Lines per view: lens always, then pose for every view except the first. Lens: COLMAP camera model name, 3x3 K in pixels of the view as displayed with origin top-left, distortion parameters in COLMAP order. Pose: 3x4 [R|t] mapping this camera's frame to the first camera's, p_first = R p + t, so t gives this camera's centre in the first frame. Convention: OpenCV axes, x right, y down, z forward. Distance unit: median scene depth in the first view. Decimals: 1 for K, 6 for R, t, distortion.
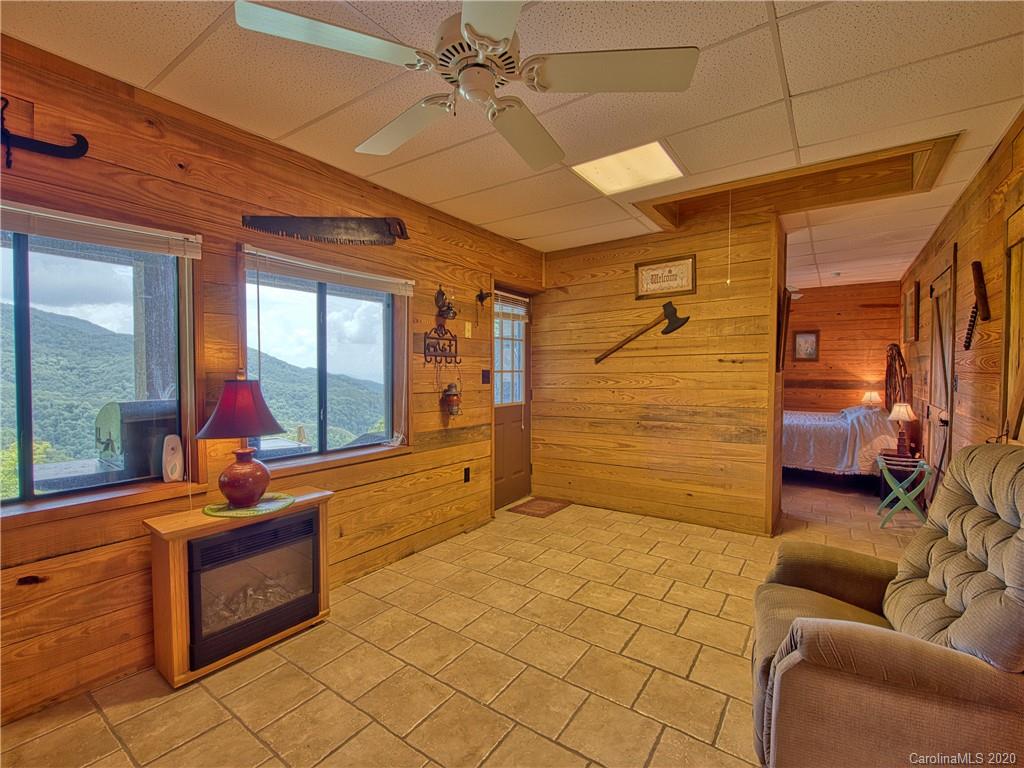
lens RADIAL K [[456.6, 0, 512.0], [0, 456.6, 384.0], [0, 0, 1]] dist [-0.001986, -0.000237]
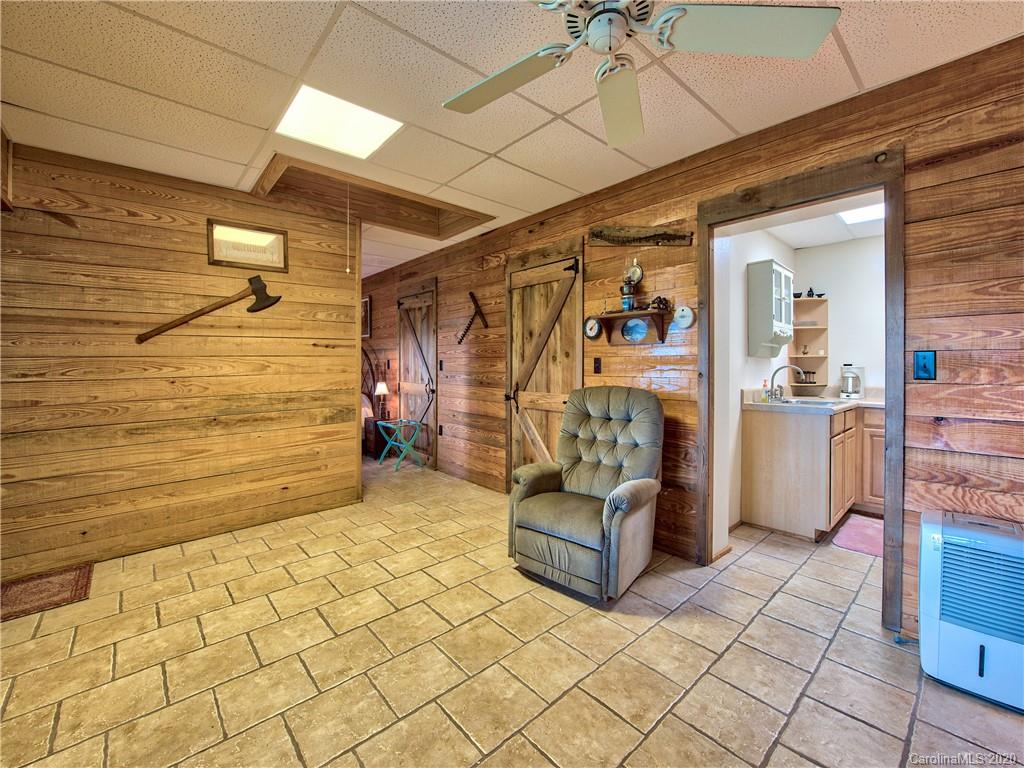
lens RADIAL K [[424.2, 0, 510.3], [0, 424.2, 371.0], [0, 0, 1]] dist [-0.015302, -0.000659]
pose [[0.226111, -0.013718, 0.974005, -0.378659], [0.033160, 0.999430, 0.006379, 0.015642], [-0.973537, 0.030856, 0.226437, 0.391554]]
